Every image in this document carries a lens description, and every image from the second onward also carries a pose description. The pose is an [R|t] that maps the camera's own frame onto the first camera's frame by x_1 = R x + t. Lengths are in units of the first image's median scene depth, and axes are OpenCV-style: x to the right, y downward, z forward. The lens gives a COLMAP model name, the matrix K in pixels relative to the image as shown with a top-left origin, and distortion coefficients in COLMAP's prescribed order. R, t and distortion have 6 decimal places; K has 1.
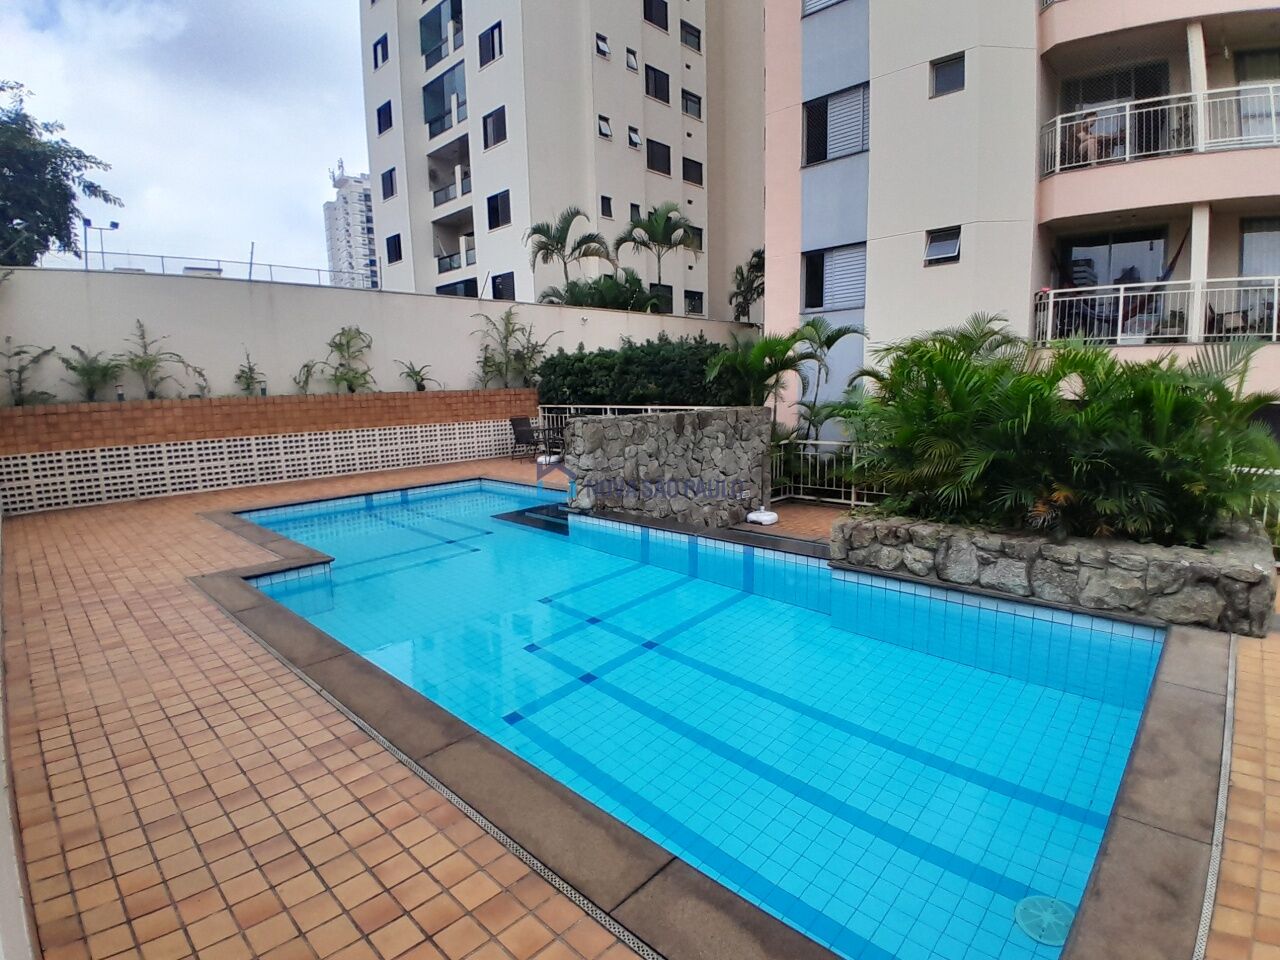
lens RADIAL K [[663.8, 0, 642.7], [0, 663.8, 483.1], [0, 0, 1]] dist [0.003194, -0.051263]
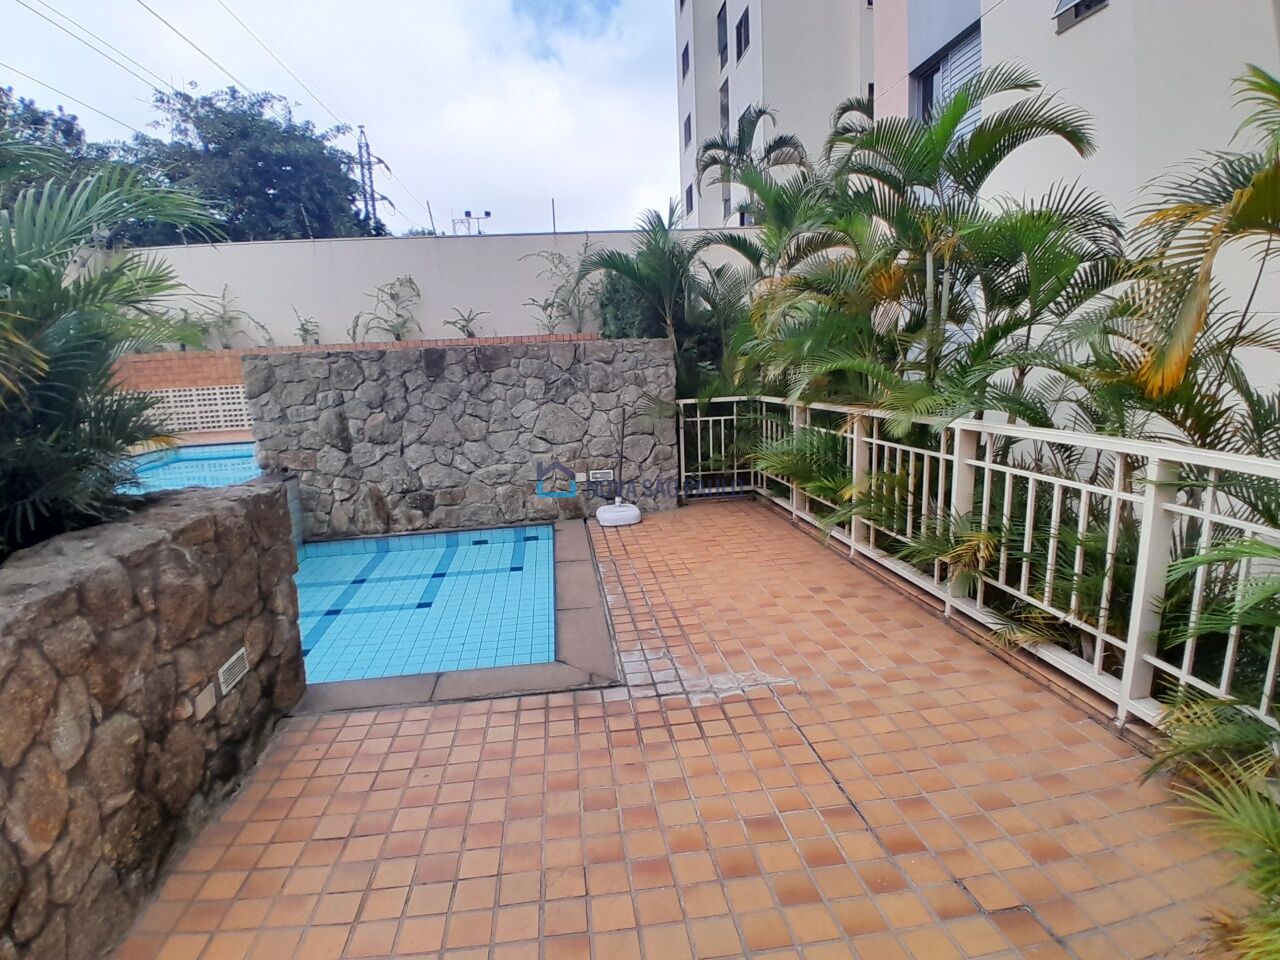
lens RADIAL K [[663.8, 0, 642.7], [0, 663.8, 483.1], [0, 0, 1]] dist [0.003194, -0.051263]
pose [[0.780298, 0.098370, -0.617623, 0.607121], [-0.066763, 0.995011, 0.074128, -0.026940], [0.621834, -0.016608, 0.782973, 0.536023]]
